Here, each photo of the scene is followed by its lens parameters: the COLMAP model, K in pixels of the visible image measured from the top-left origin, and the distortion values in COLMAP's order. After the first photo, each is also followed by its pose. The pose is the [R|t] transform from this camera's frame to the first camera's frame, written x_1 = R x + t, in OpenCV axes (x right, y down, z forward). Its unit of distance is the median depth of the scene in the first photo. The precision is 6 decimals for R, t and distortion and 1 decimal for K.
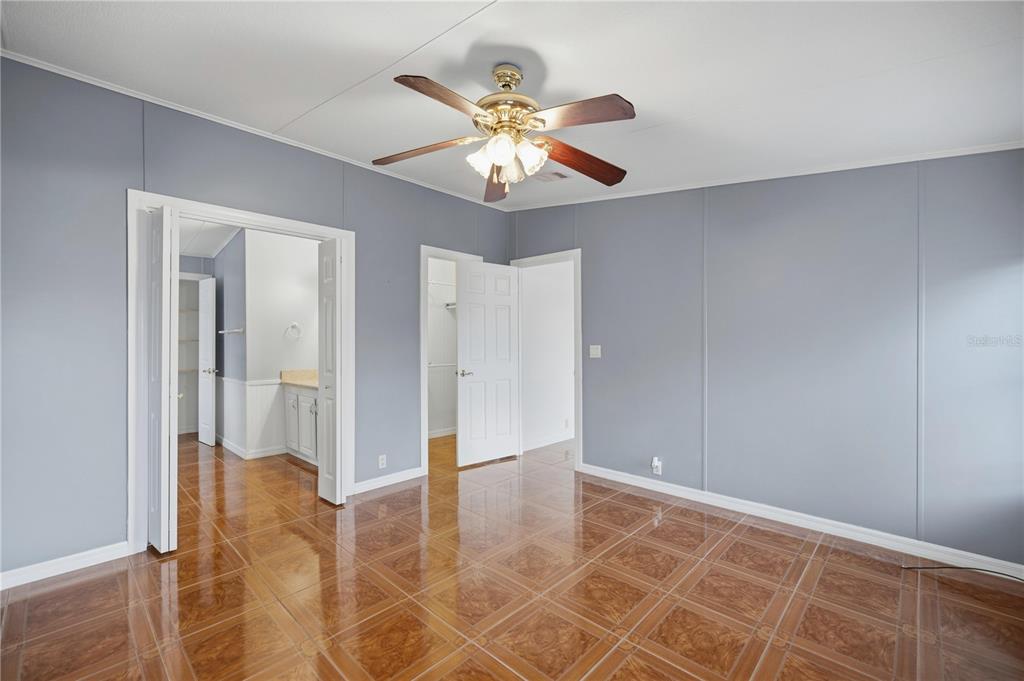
lens RADIAL K [[436.3, 0, 514.2], [0, 436.3, 342.7], [0, 0, 1]] dist [-0.000416, -0.000183]
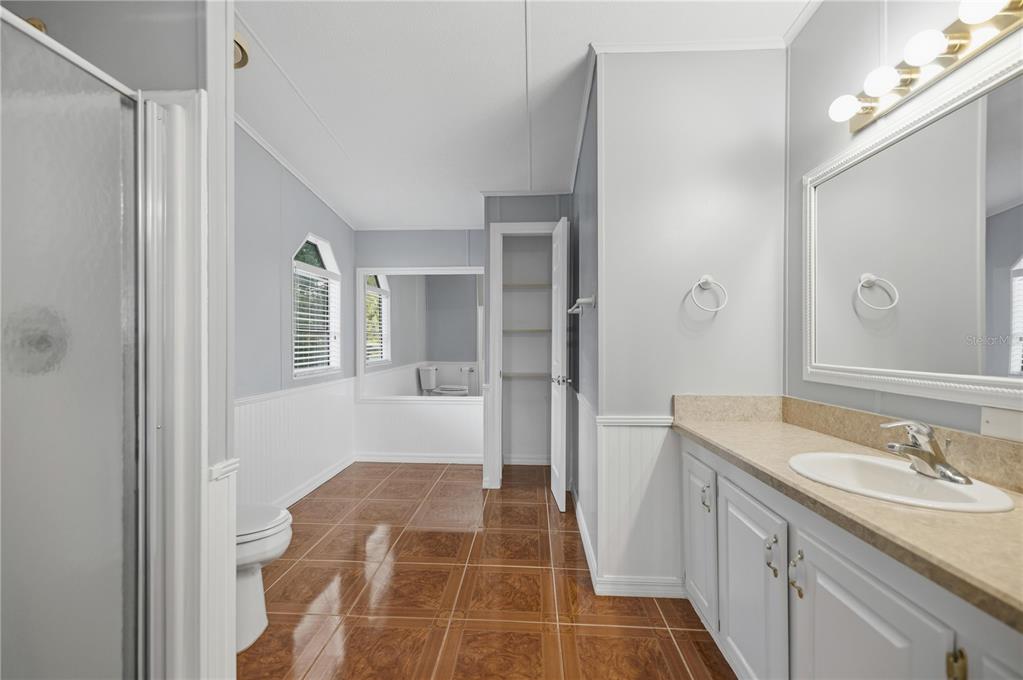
lens RADIAL K [[435.9, 0, 512.7], [0, 435.9, 342.9], [0, 0, 1]] dist [-0.000416, -0.000183]
pose [[0.648790, 0.003662, -0.760958, -0.323977], [-0.006523, 0.999978, -0.000750, 0.017582], [0.760939, 0.005450, 0.648800, 0.624898]]
